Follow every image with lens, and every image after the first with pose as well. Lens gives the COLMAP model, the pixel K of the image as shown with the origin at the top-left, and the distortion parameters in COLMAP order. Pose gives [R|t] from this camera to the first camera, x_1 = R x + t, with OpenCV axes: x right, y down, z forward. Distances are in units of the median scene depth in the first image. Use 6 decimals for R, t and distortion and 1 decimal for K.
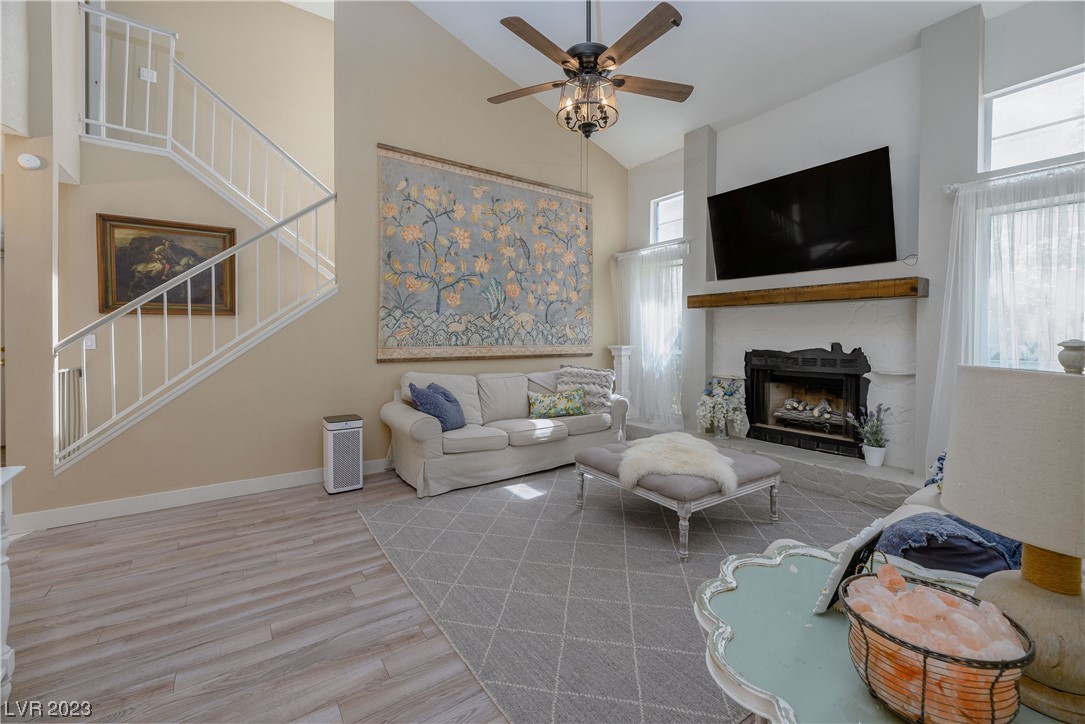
lens RADIAL K [[451.1, 0, 523.9], [0, 451.1, 344.9], [0, 0, 1]] dist [0.003562, -0.001313]
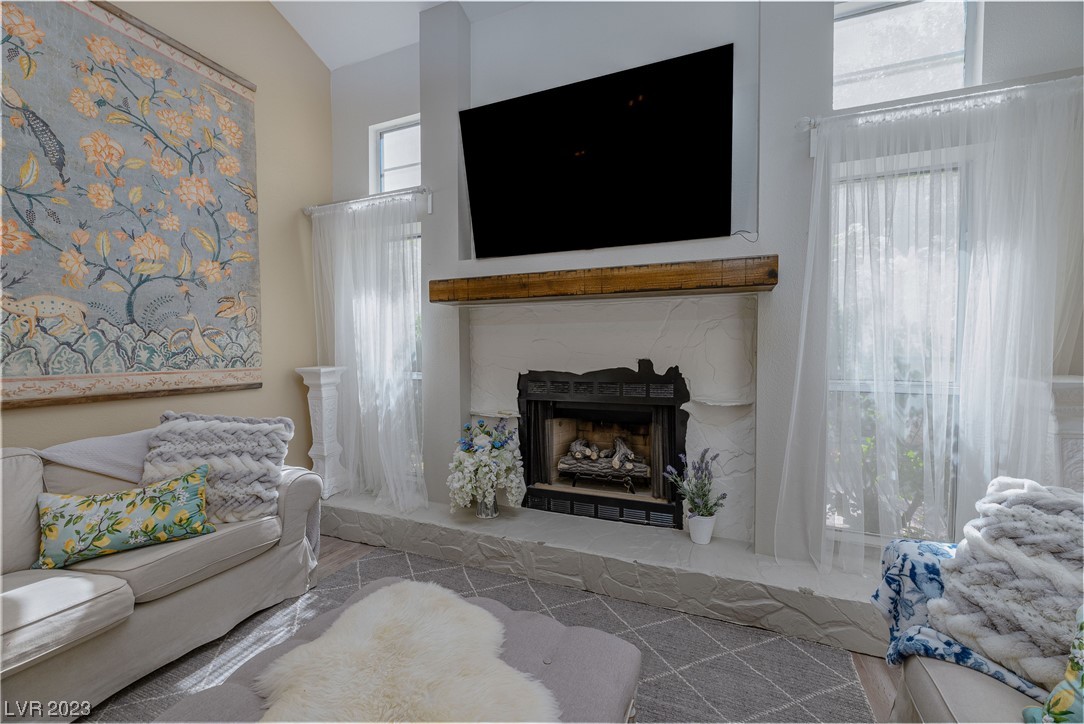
lens RADIAL K [[450.7, 0, 526.4], [0, 450.7, 360.9], [0, 0, 1]] dist [0.003562, -0.001313]
pose [[0.850379, -0.018336, 0.525851, 0.169624], [0.015338, 0.999832, 0.010059, -0.009991], [-0.525947, -0.000489, 0.850517, 0.463158]]
